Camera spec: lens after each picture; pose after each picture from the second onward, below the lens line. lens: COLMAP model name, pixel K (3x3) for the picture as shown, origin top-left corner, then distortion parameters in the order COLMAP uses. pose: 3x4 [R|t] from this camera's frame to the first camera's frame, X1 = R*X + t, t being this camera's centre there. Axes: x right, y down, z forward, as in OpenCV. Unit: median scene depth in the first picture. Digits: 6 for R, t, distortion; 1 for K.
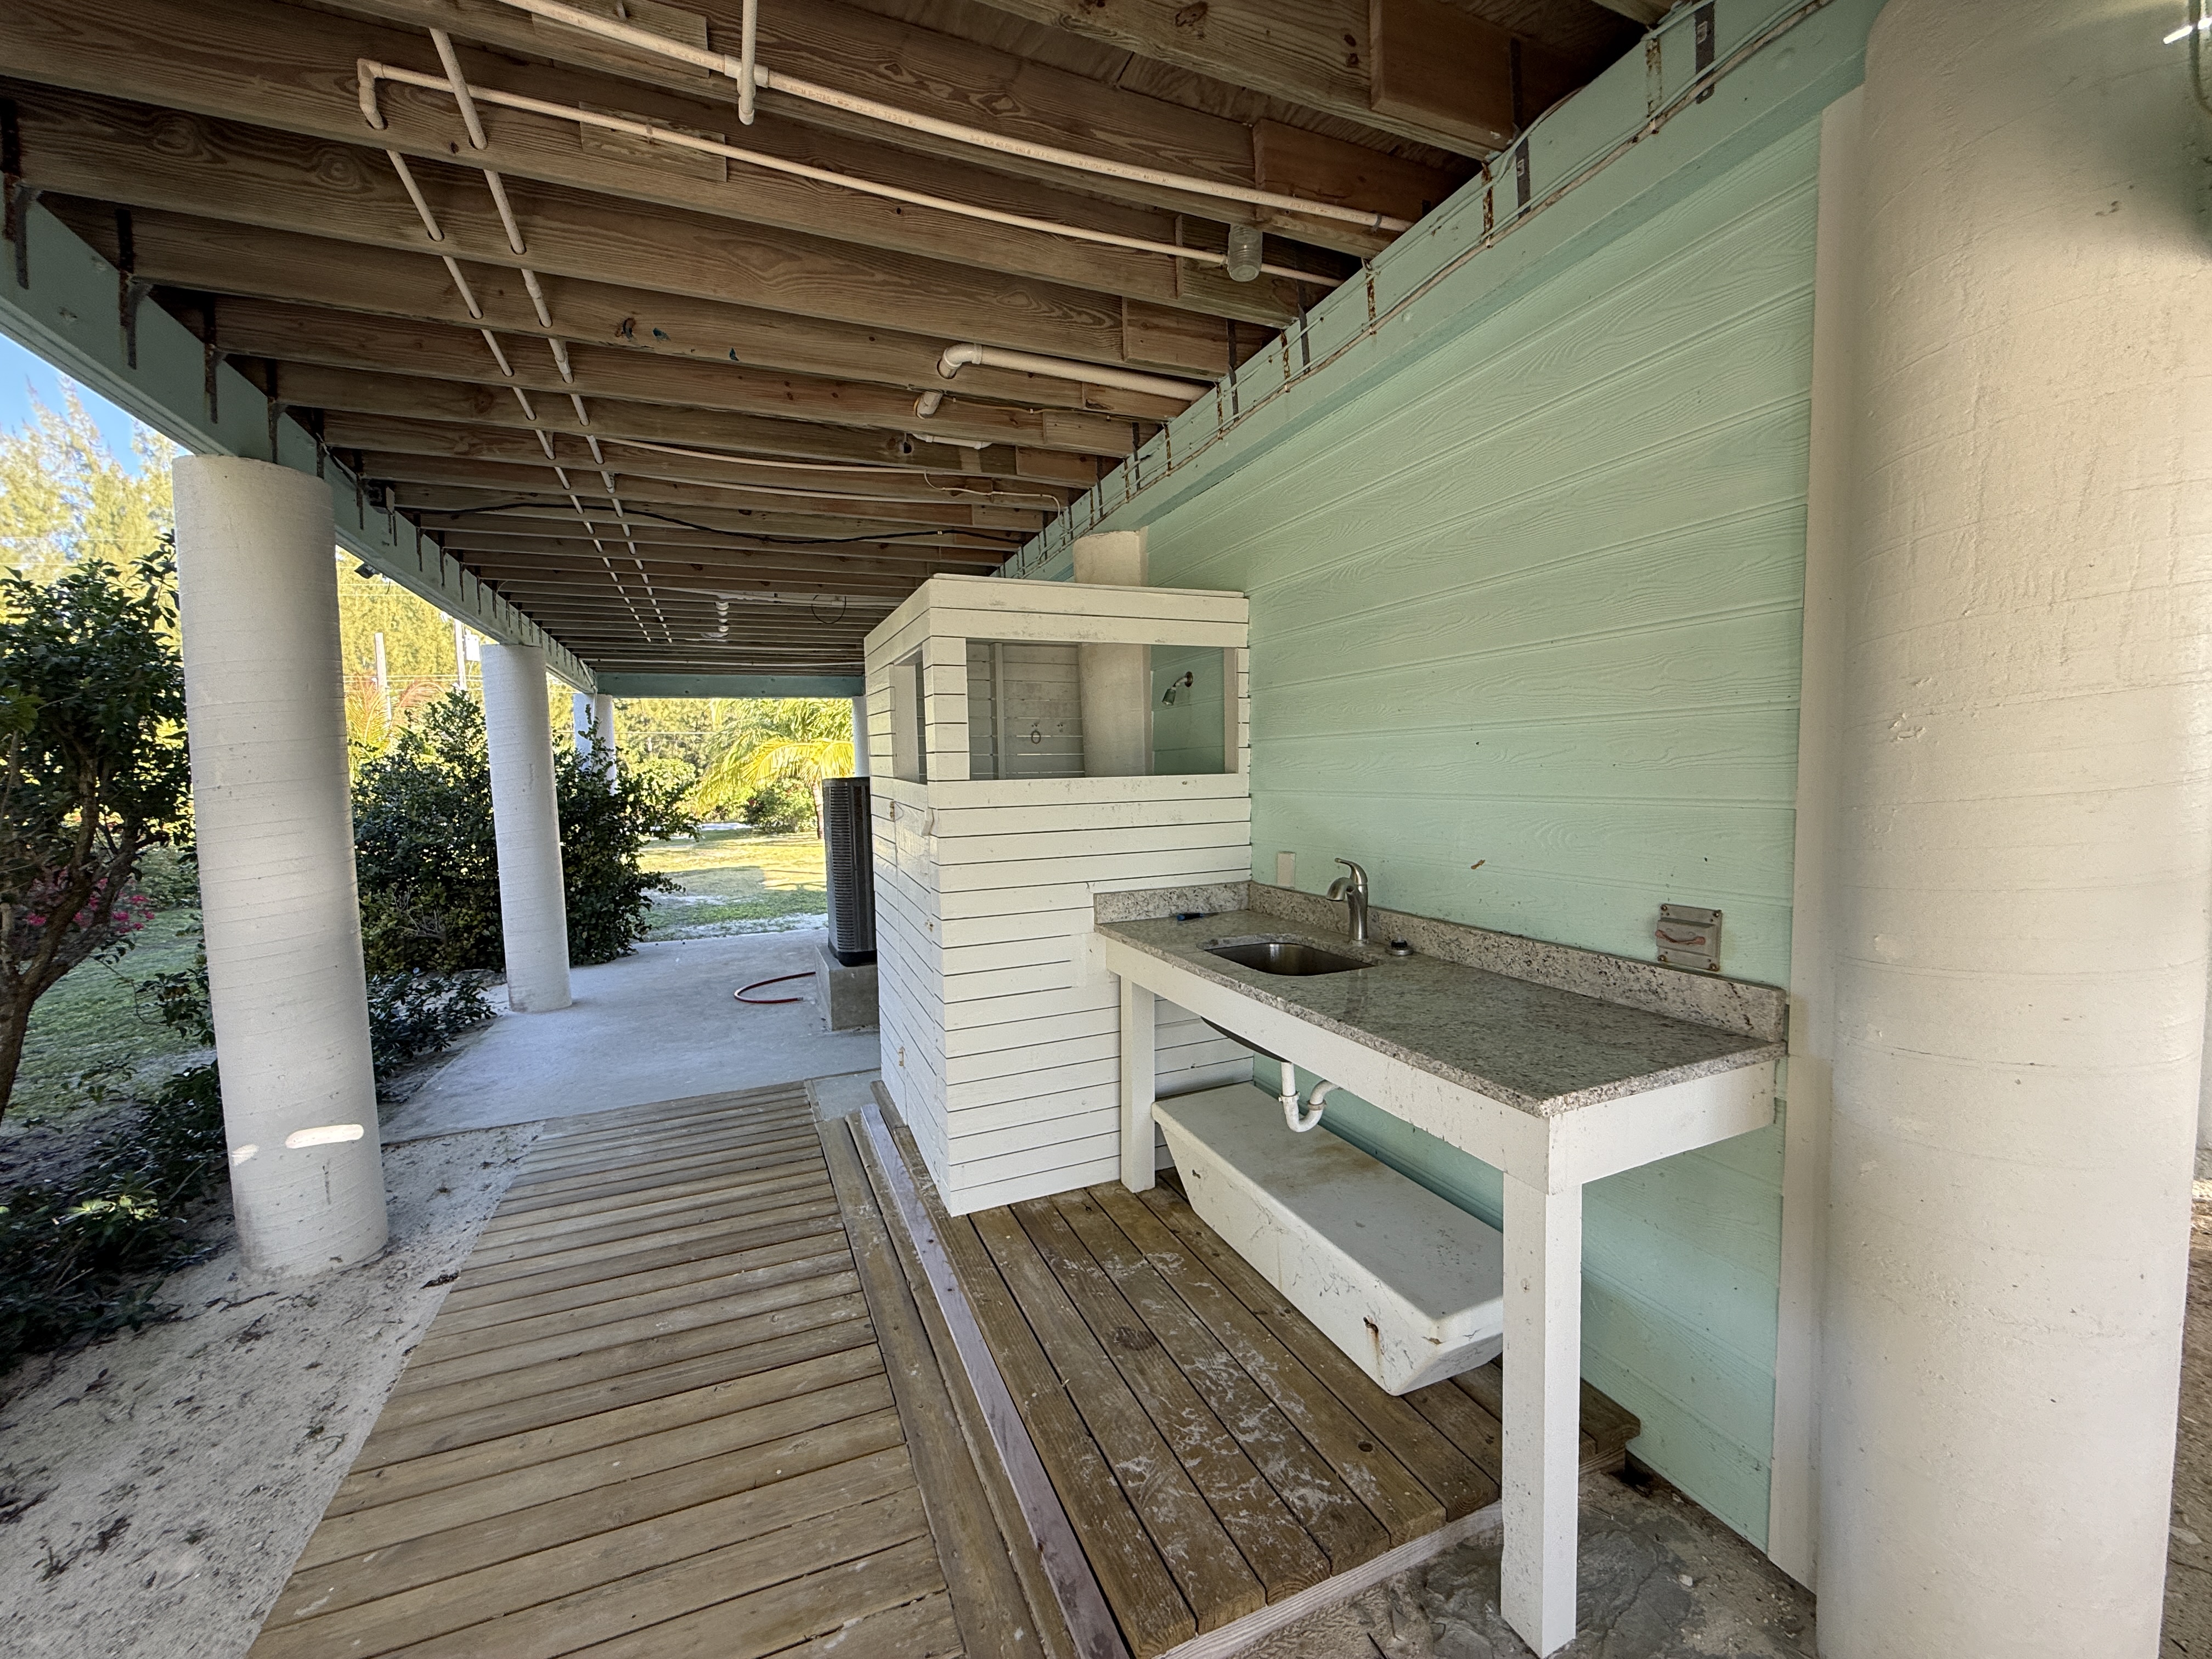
lens RADIAL K [[886.6, 0, 1100.4], [0, 886.6, 830.0], [0, 0, 1]] dist [0.002677, 0.000012]
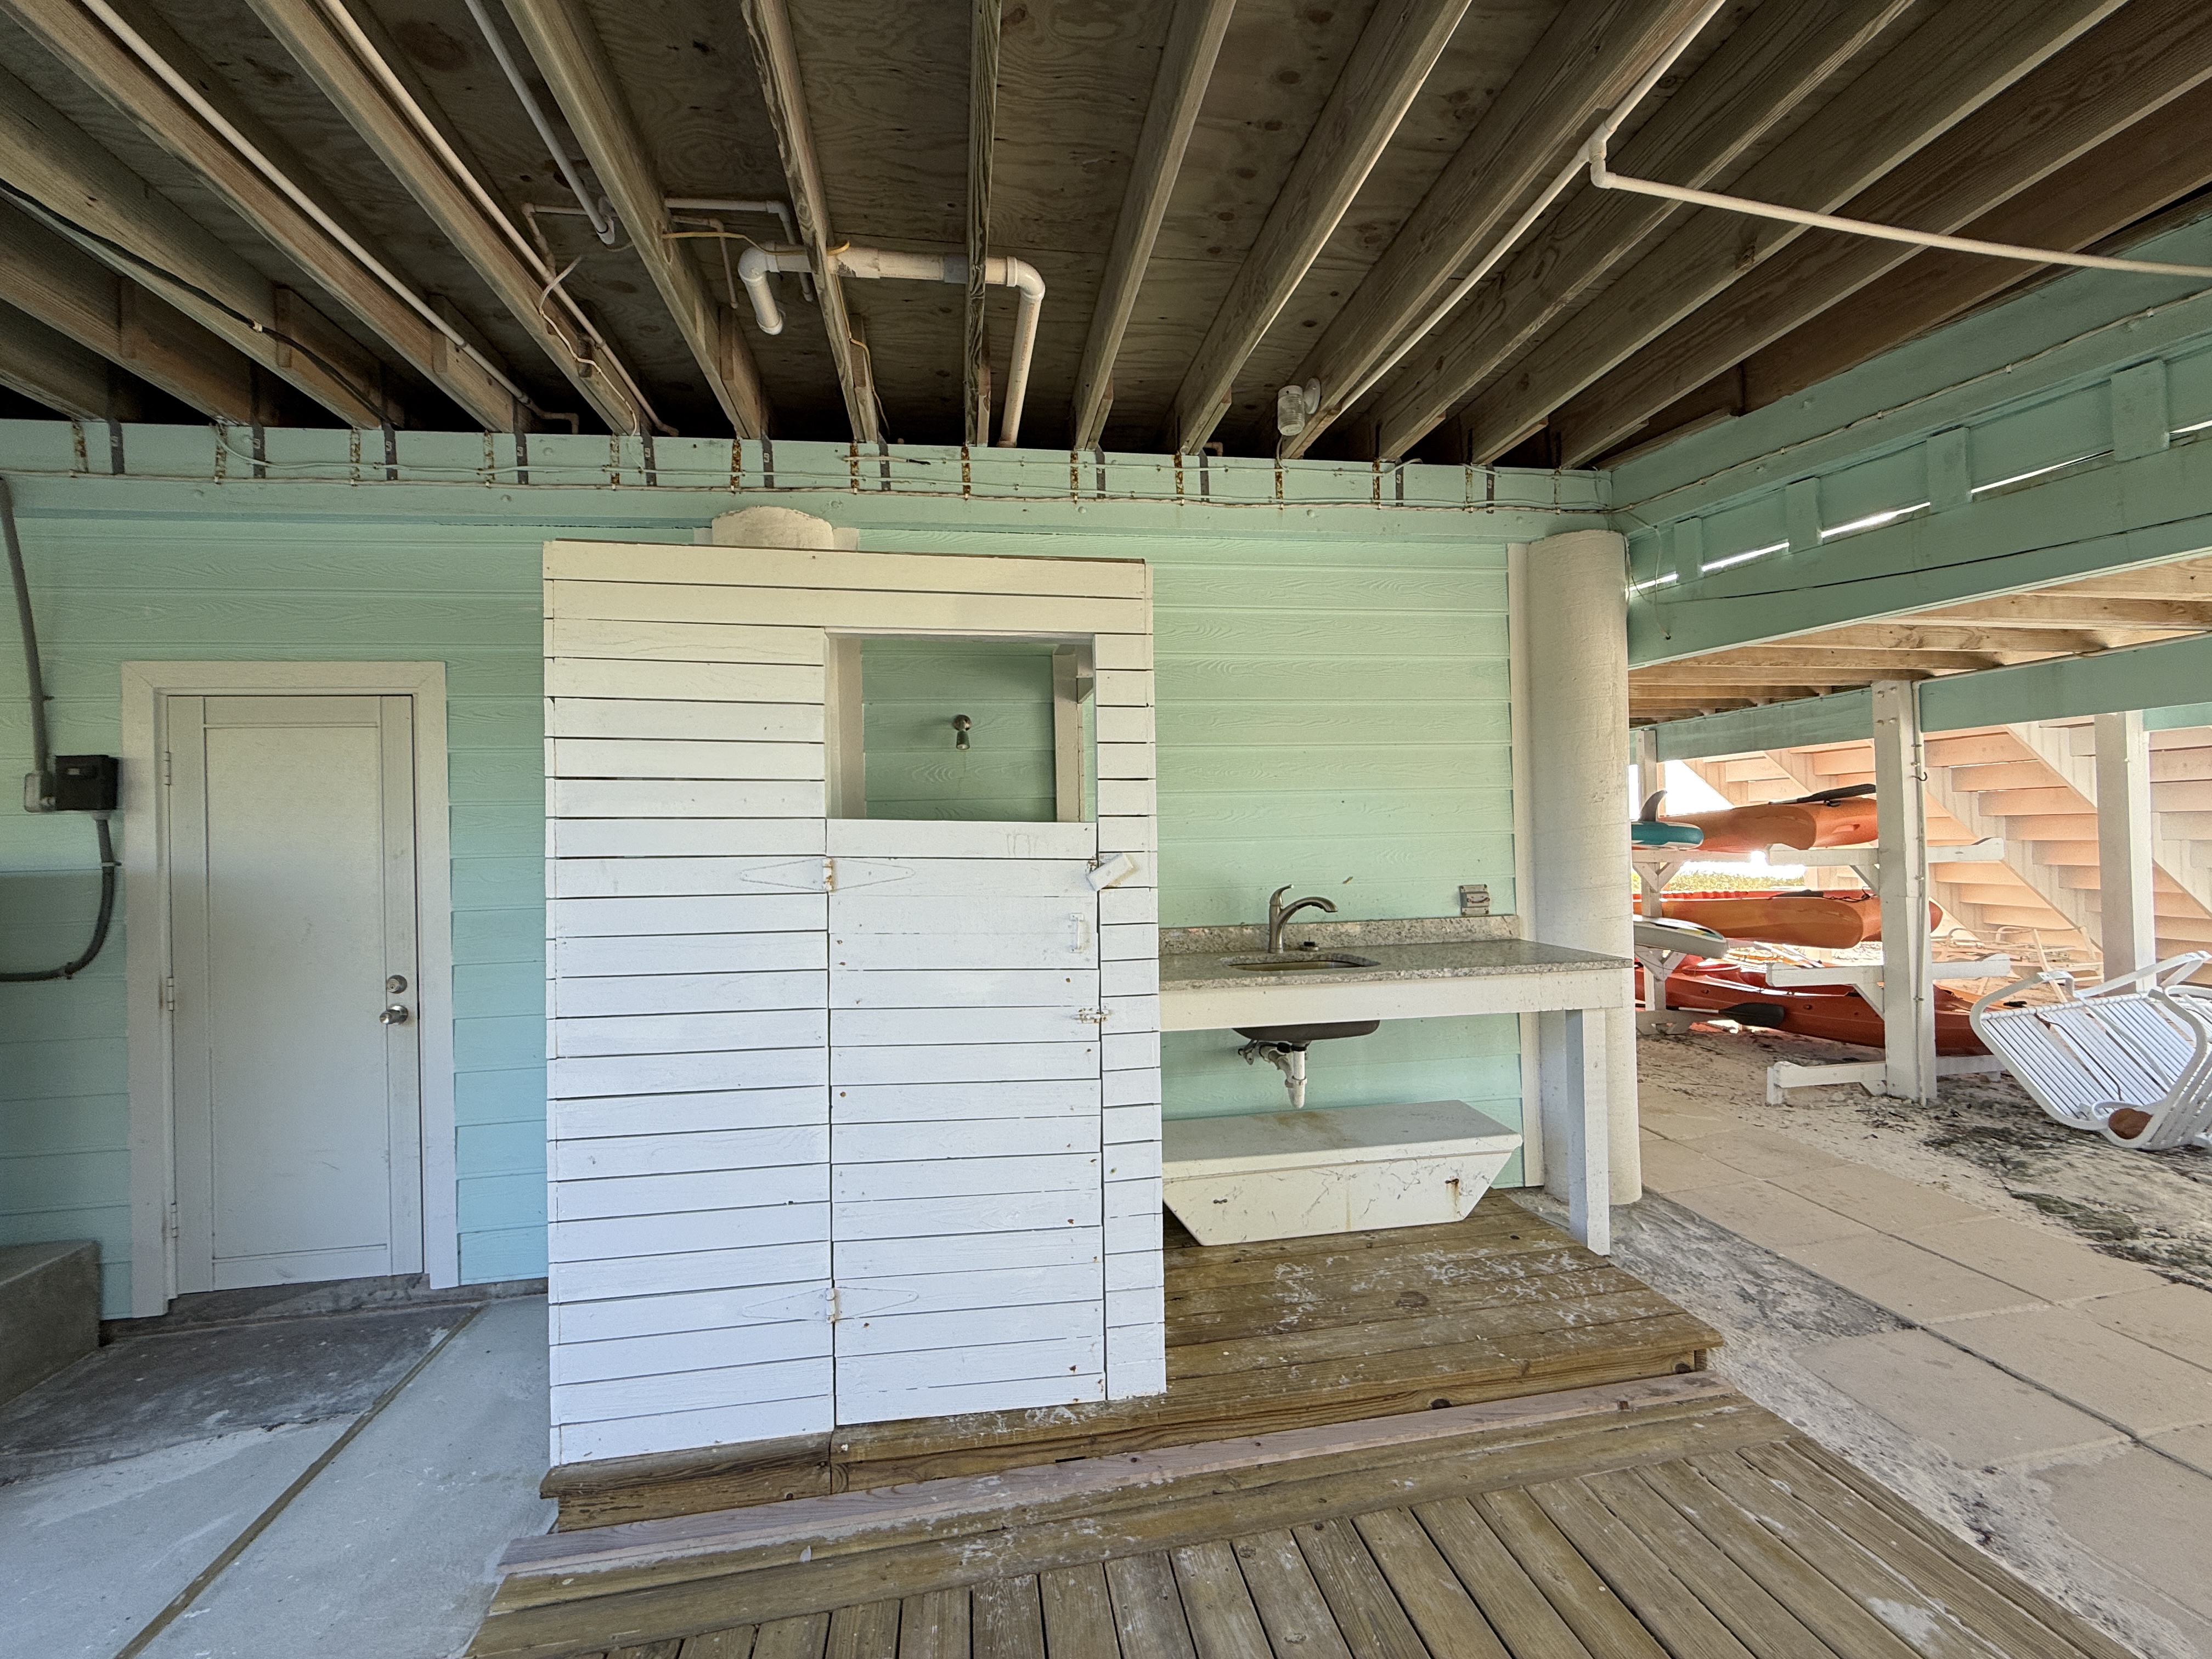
lens RADIAL K [[886.6, 0, 1100.2], [0, 886.6, 827.5], [0, 0, 1]] dist [0.002677, 0.000012]
pose [[0.234163, 0.026218, 0.971844, -1.142906], [0.085834, 0.995175, -0.047529, -0.015197], [-0.968401, 0.094546, 0.230783, 1.026966]]
